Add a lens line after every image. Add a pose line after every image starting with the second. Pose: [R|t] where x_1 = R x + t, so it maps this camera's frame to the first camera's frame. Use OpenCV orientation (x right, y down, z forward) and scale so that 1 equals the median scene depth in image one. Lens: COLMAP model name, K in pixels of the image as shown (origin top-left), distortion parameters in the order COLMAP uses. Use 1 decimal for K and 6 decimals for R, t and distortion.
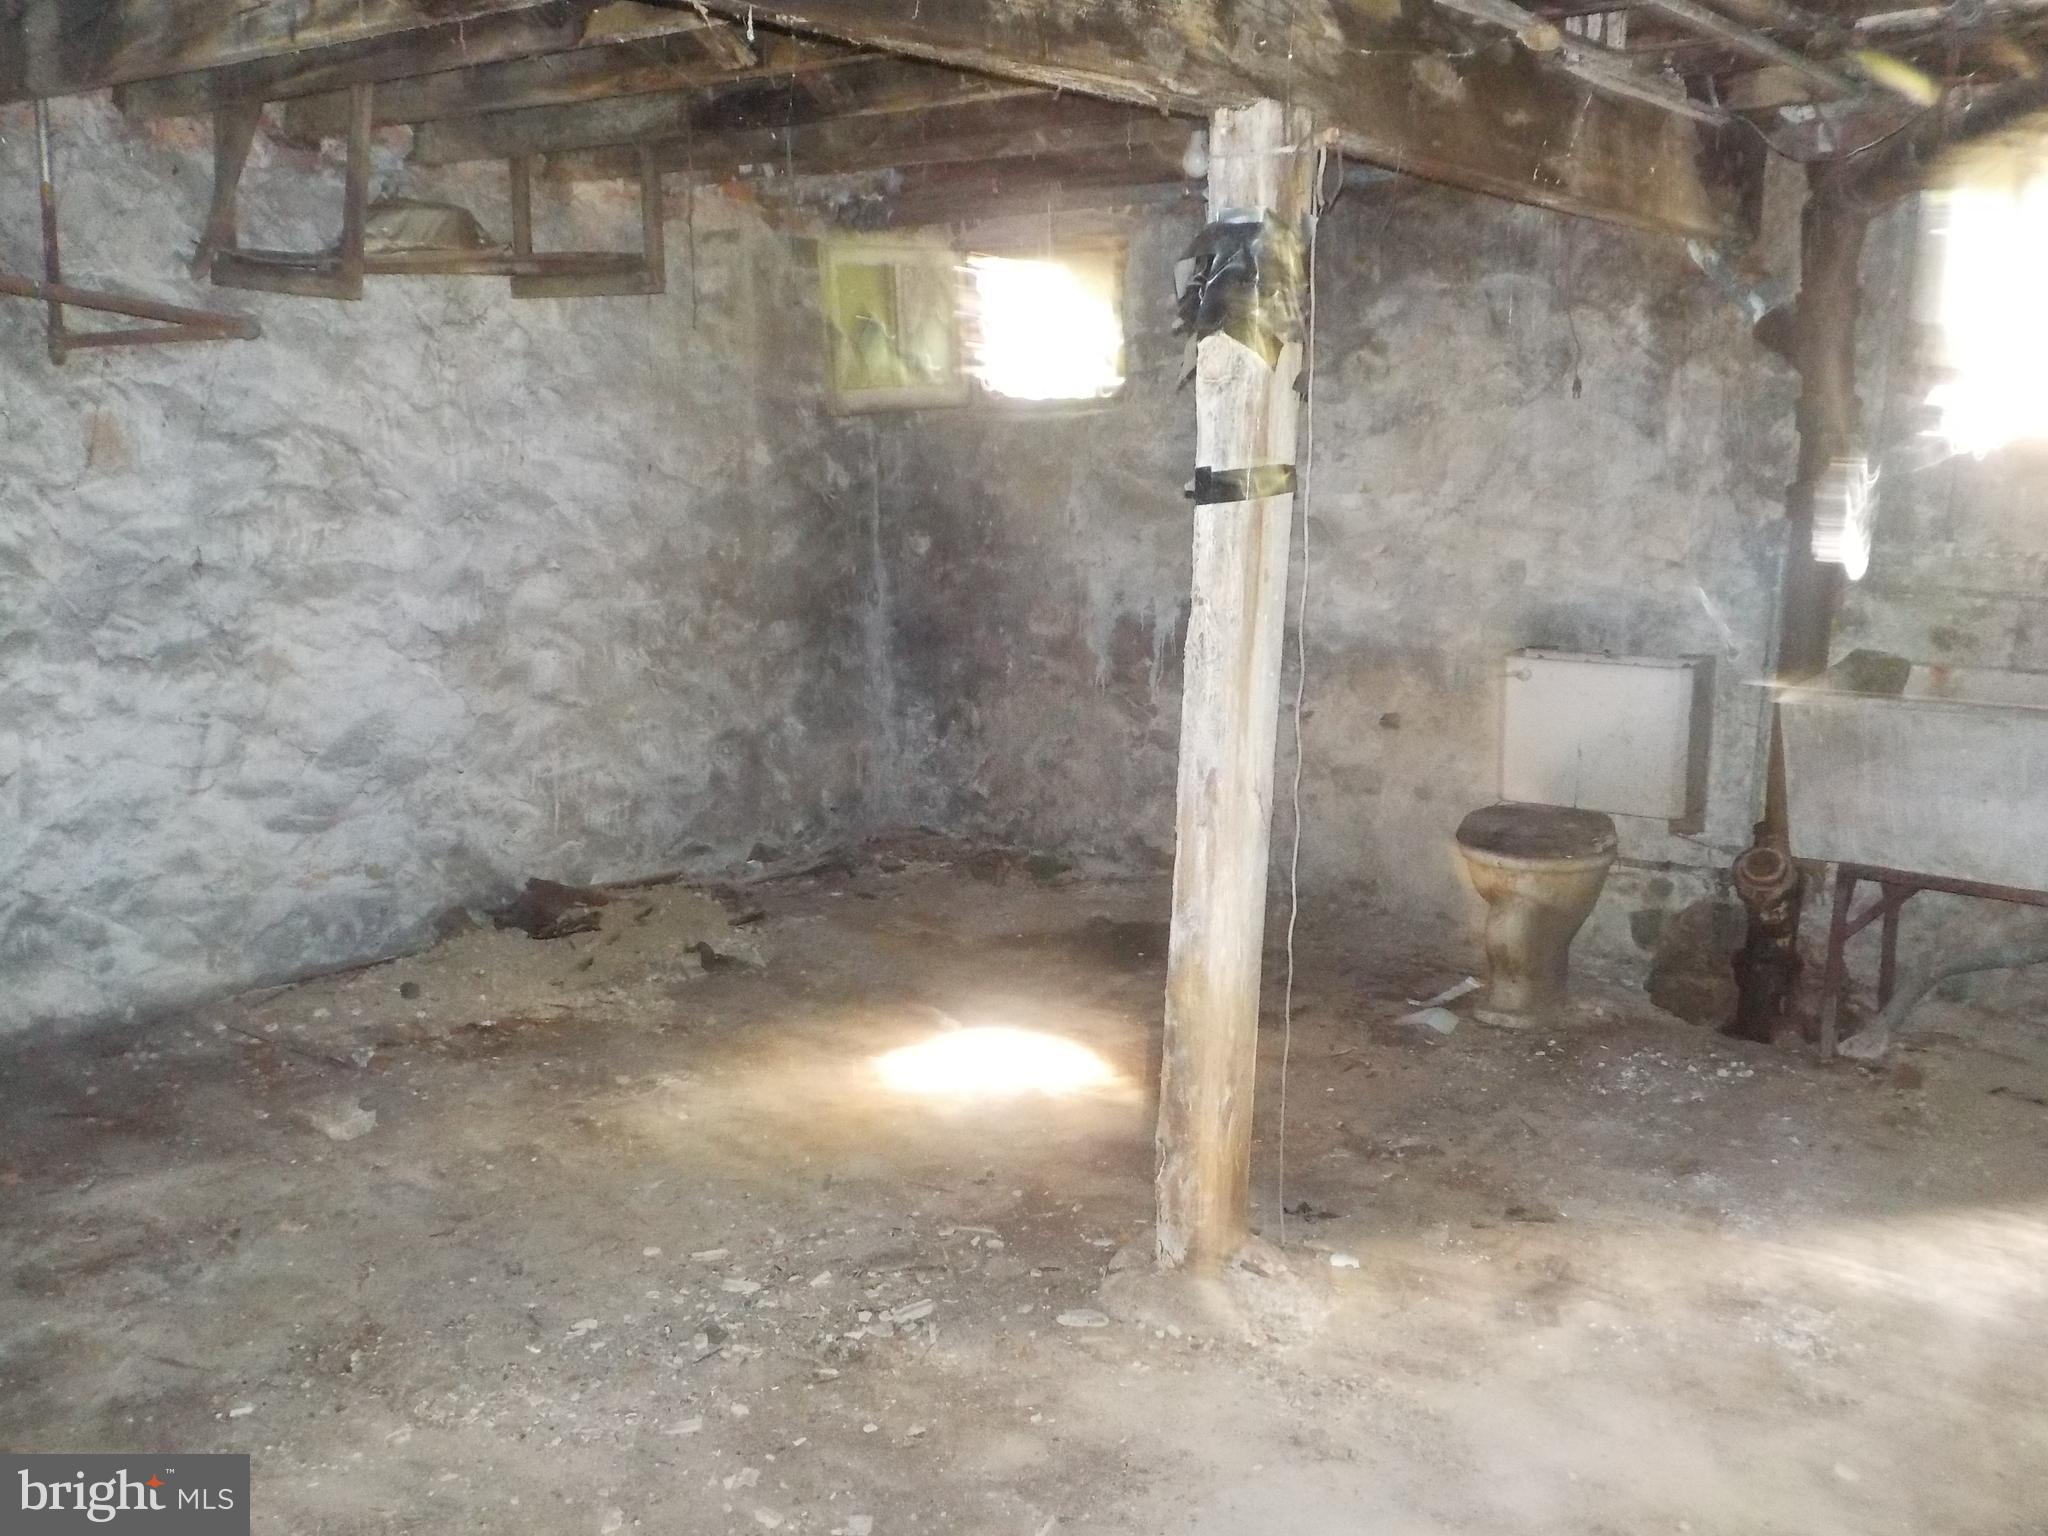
lens RADIAL K [[1893.8, 0, 1026.2], [0, 1893.8, 771.2], [0, 0, 1]] dist [0.027033, 0.000000]
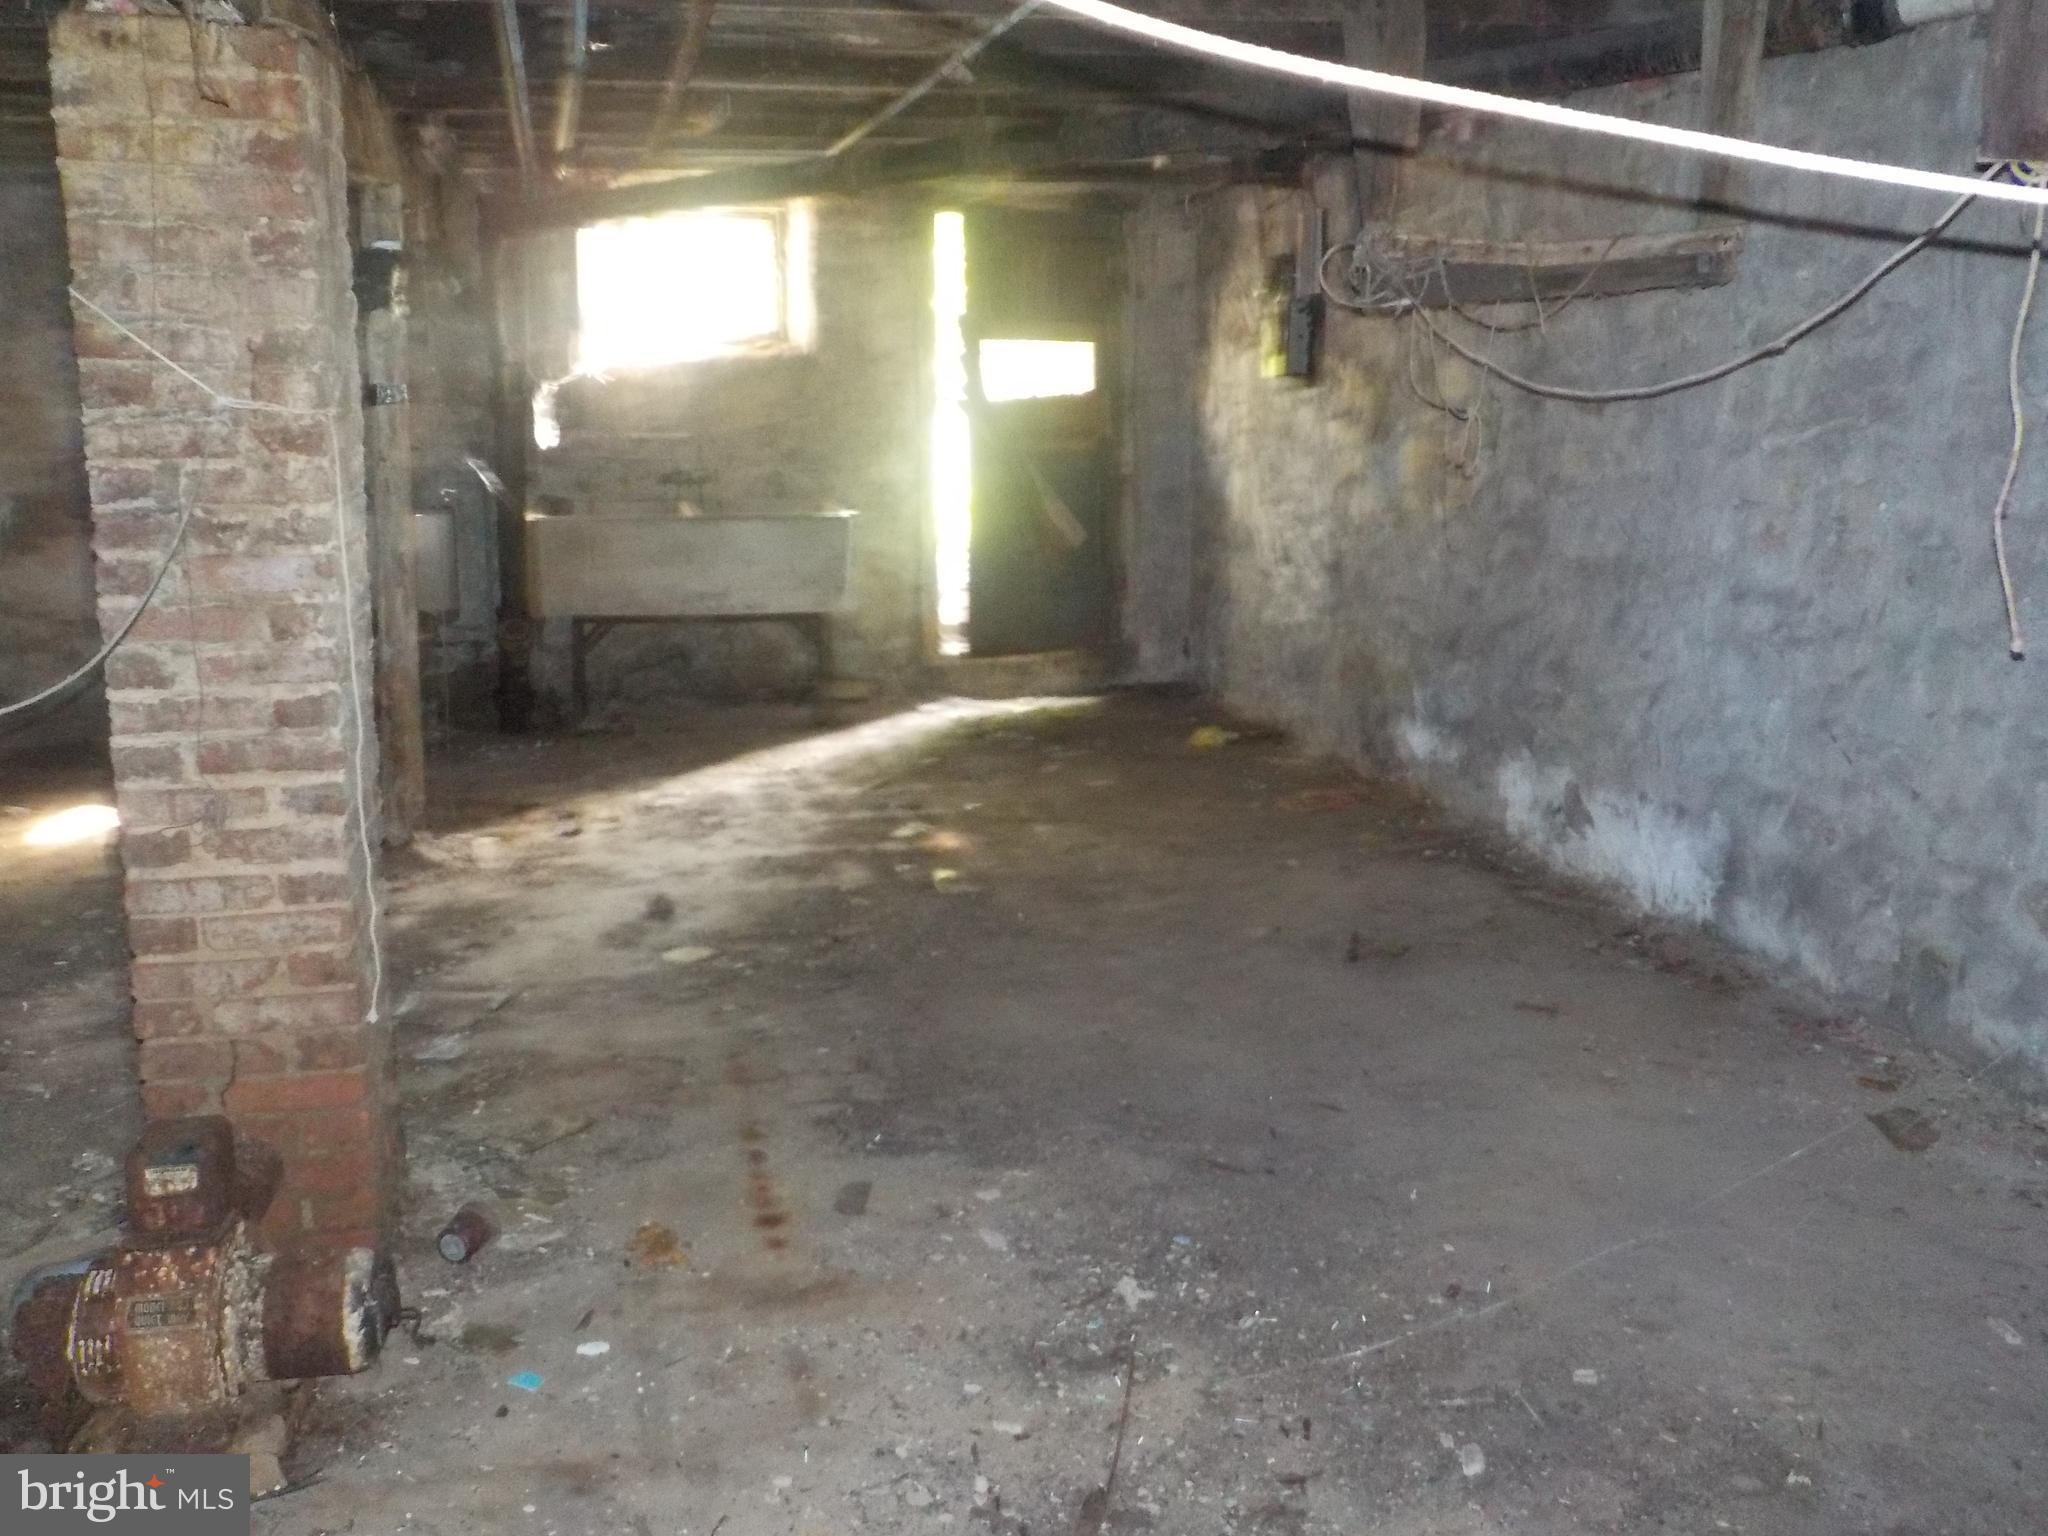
lens RADIAL K [[1893.8, 0, 1023.3], [0, 1893.8, 767.5], [0, 0, 1]] dist [0.027033, 0.000000]
pose [[0.621262, -0.153763, 0.768369, -0.915633], [0.129287, 0.987234, 0.093027, 0.104482], [-0.772864, 0.041545, 0.633211, -0.566830]]
